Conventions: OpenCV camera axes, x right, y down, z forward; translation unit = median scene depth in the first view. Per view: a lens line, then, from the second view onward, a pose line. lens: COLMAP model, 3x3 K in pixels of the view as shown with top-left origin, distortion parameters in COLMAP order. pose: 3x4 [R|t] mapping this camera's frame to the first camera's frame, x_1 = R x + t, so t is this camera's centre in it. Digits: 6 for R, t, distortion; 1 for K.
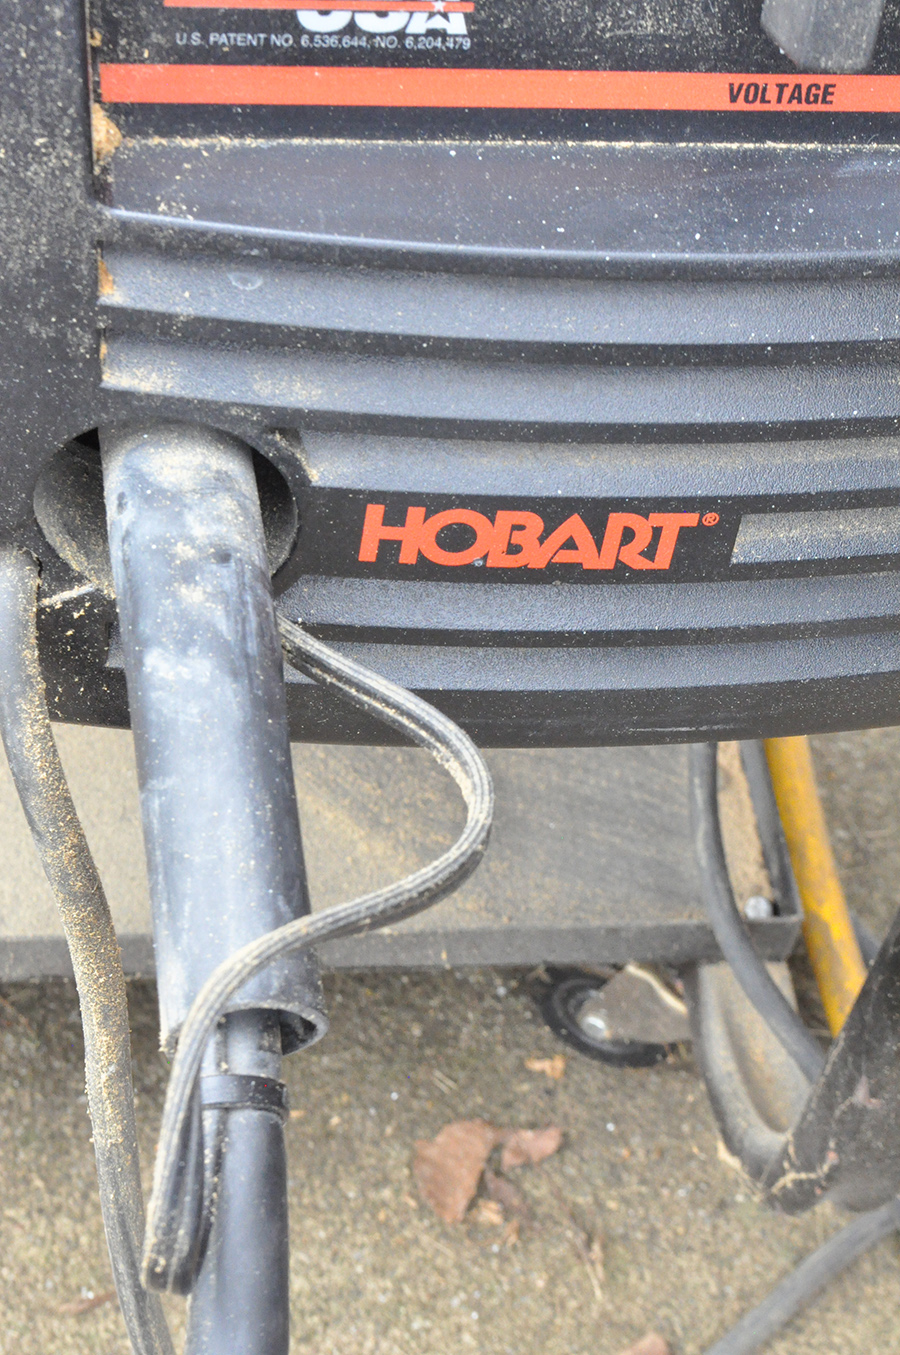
lens RADIAL K [[3076.0, 0, 450.0], [0, 3076.0, 677.5], [0, 0, 1]] dist [0.037720, 0.063519]
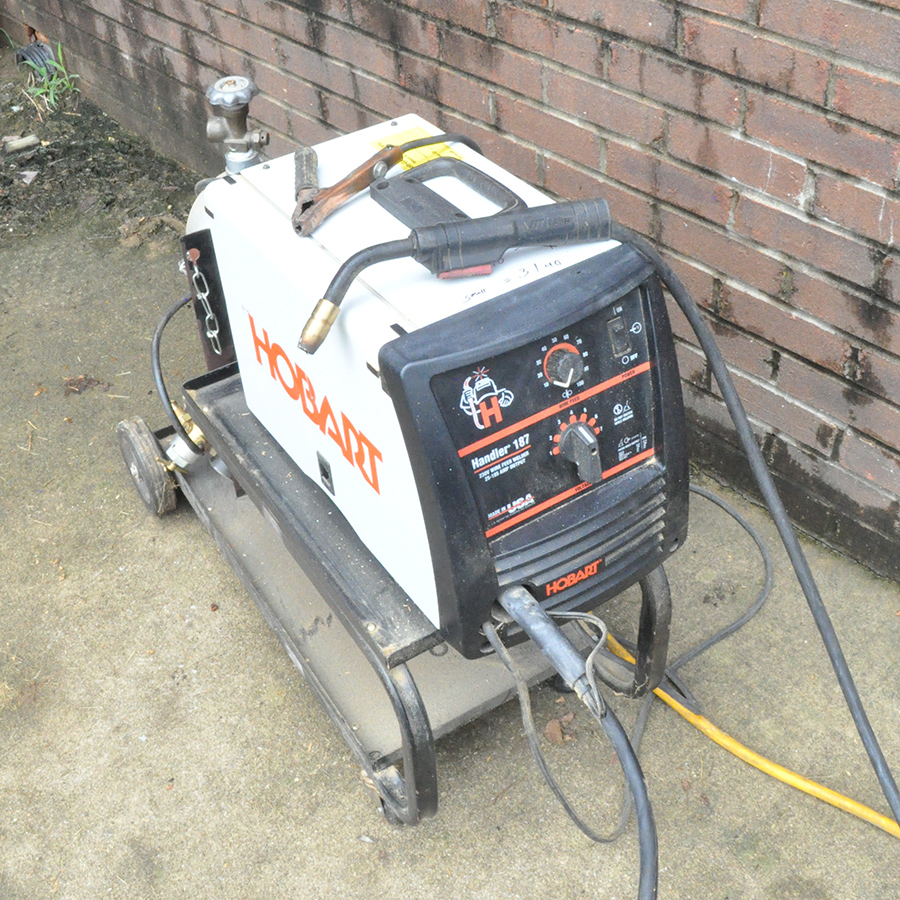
lens RADIAL K [[1252.8, 0, 447.8], [0, 1252.8, 360.8], [0, 0, 1]] dist [-0.080223, -0.064396]
pose [[0.893881, -0.396489, 0.209220, -0.495827], [0.430985, 0.888490, -0.157600, -0.138853], [-0.123403, 0.231046, 0.965085, -1.213657]]
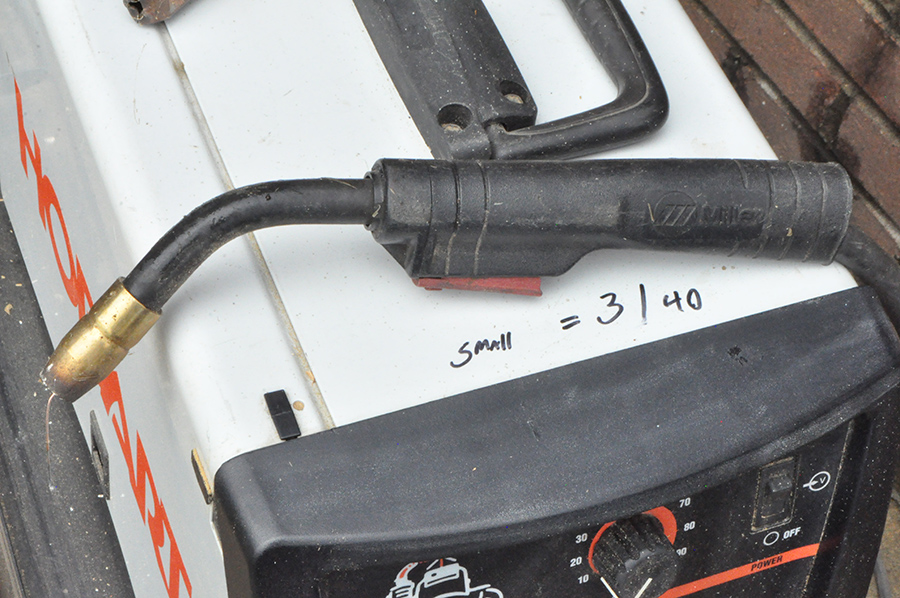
lens RADIAL K [[1774.4, 0, 450.0], [0, 1774.4, 299.0], [0, 0, 1]] dist [0.016289, 0.161206]
pose [[0.971845, -0.189539, 0.139973, -0.155179], [0.170126, 0.975471, 0.139691, -0.782320], [-0.163017, -0.111944, 0.980252, -0.421635]]
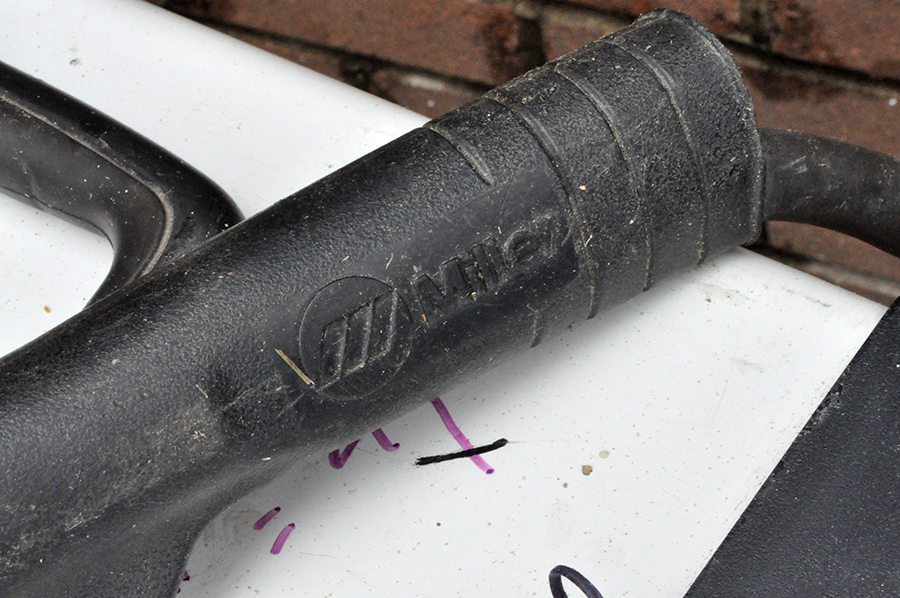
lens RADIAL K [[1989.2, 0, 450.0], [0, 1989.2, 299.0], [0, 0, 1]] dist [0.021858, 0.044449]
pose [[0.665745, -0.695712, 0.269756, 0.097079], [0.690649, 0.711377, 0.130181, -0.718359], [-0.282467, 0.099640, 0.954088, 0.338718]]
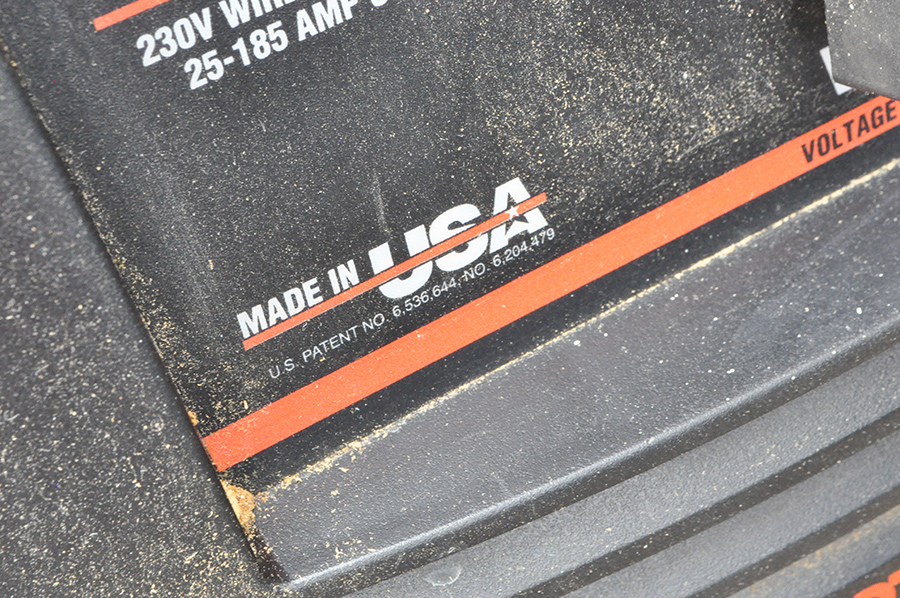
lens RADIAL K [[1989.2, 0, 450.0], [0, 1989.2, 299.0], [0, 0, 1]] dist [0.021858, 0.044449]
pose [[0.894106, -0.434441, 0.108787, -0.090177], [0.441122, 0.896250, -0.046348, -0.168239], [-0.077365, 0.089429, 0.992984, 0.405917]]
